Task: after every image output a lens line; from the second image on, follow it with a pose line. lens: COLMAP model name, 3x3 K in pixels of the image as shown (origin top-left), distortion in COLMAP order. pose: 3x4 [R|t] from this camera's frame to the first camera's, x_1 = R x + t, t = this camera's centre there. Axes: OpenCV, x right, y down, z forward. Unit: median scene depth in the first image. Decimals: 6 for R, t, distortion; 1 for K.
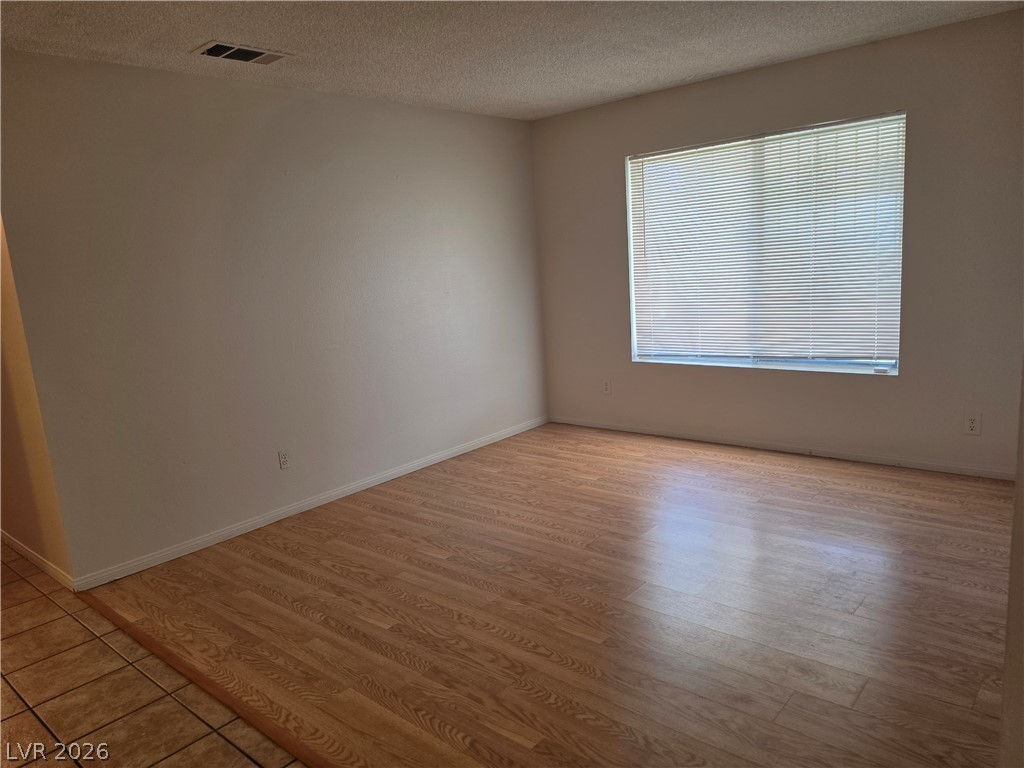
lens RADIAL K [[711.9, 0, 509.8], [0, 711.9, 386.8], [0, 0, 1]] dist [0.102636, -0.135714]
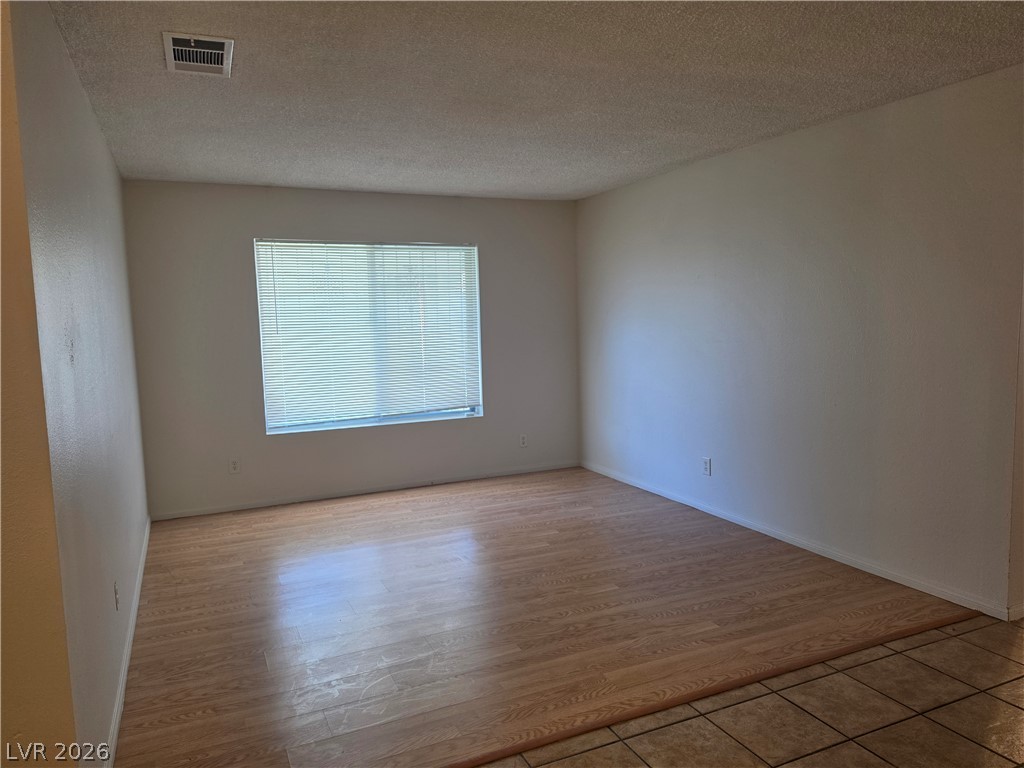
lens RADIAL K [[711.9, 0, 509.8], [0, 711.9, 386.8], [0, 0, 1]] dist [0.102636, -0.135714]
pose [[0.408877, -0.029721, 0.912106, -0.954171], [0.163810, 0.985626, -0.041316, -0.005592], [-0.897767, 0.166305, 0.407868, 0.432431]]
